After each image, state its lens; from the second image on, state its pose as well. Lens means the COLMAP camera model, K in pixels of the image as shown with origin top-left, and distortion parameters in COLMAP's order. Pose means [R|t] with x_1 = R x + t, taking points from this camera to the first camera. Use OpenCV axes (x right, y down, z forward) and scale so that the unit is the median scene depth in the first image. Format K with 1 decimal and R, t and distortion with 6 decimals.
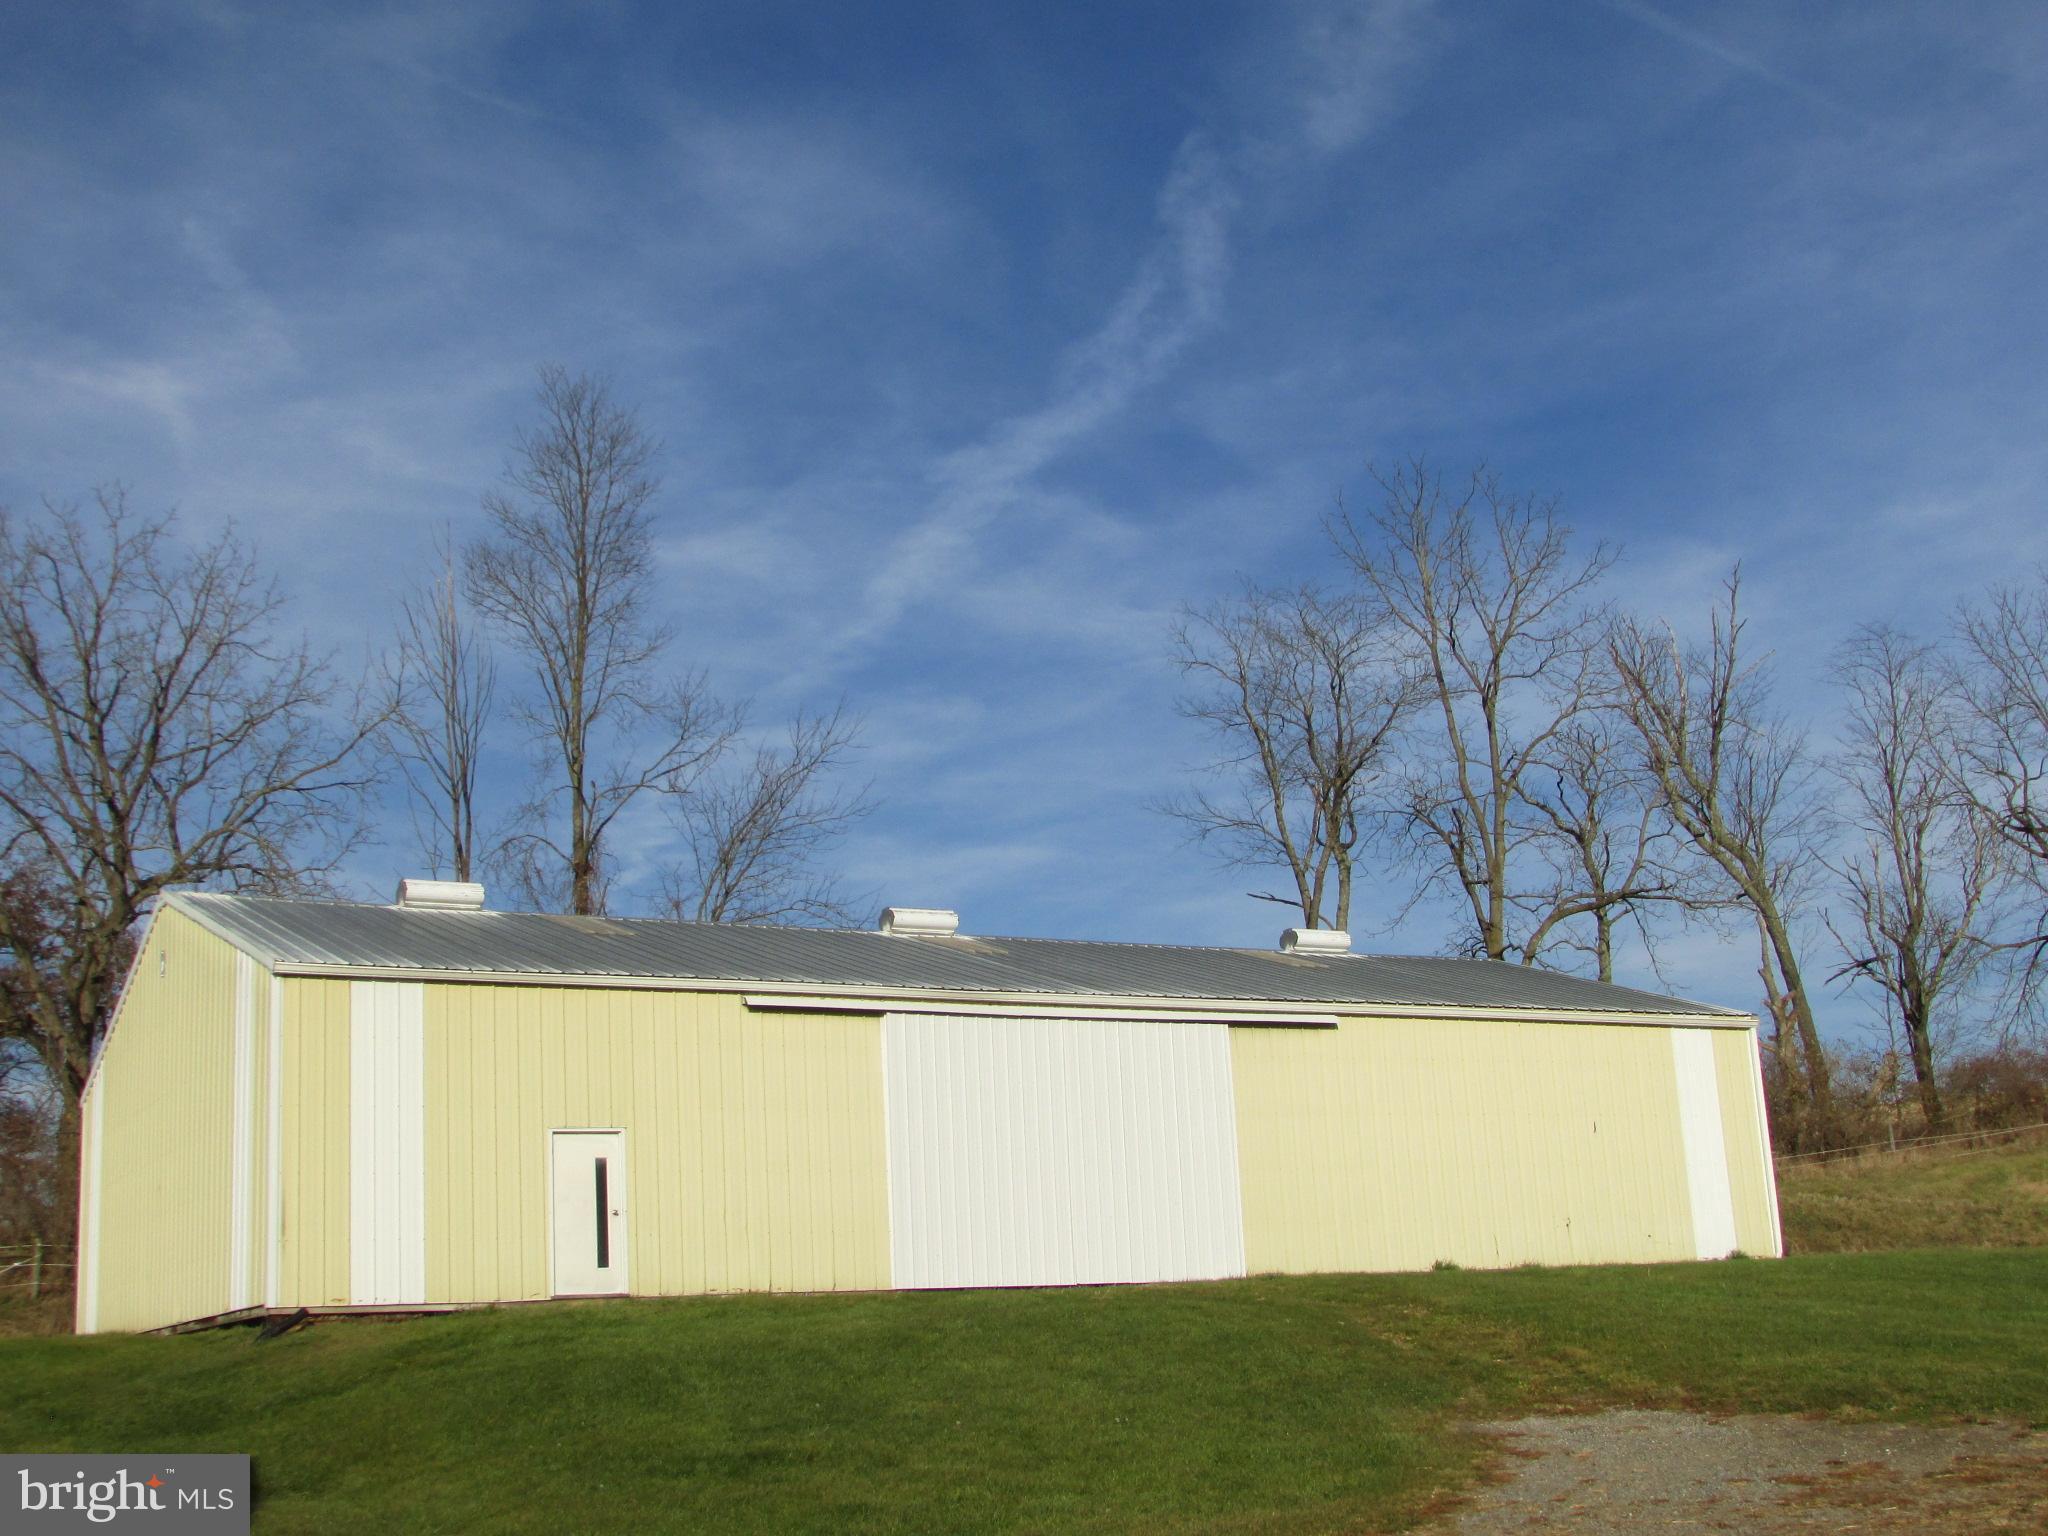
lens RADIAL K [[2656.6, 0, 1024.0], [0, 2656.6, 768.0], [0, 0, 1]] dist [-0.082399, 0.079021]
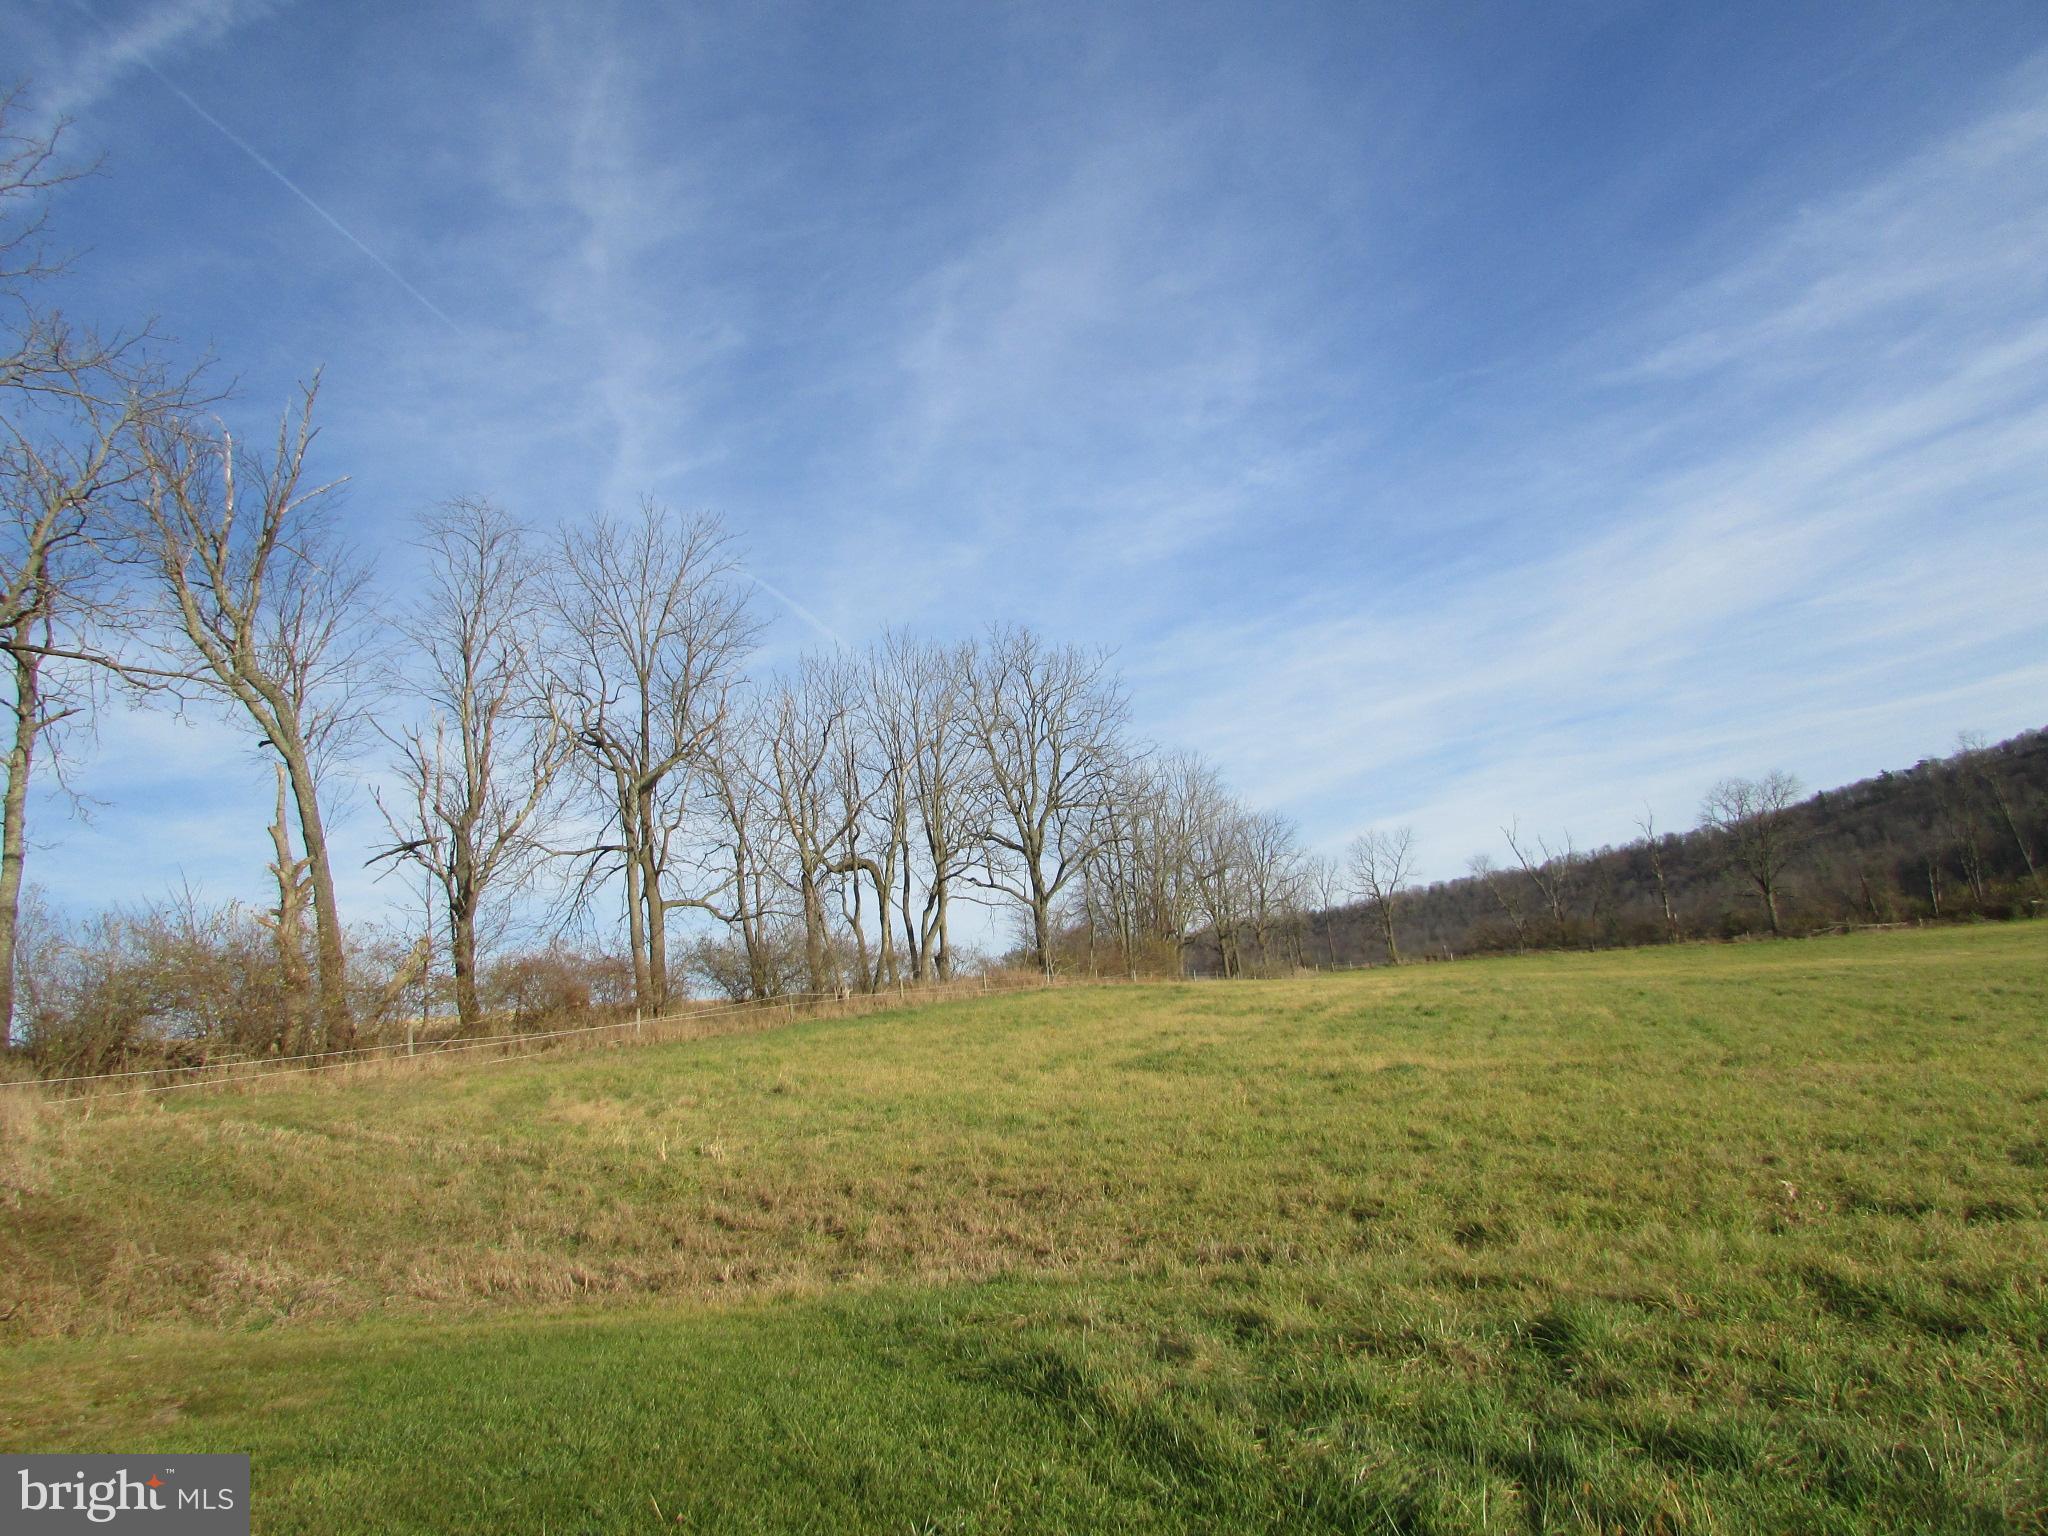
lens RADIAL K [[1490.2, 0, 1024.0], [0, 1490.2, 768.0], [0, 0, 1]] dist [-0.003925, -0.003395]
pose [[0.782428, 0.127230, 0.609605, 0.173976], [-0.099554, 0.991872, -0.079235, 0.069610], [-0.614732, 0.001308, 0.788735, 0.483565]]
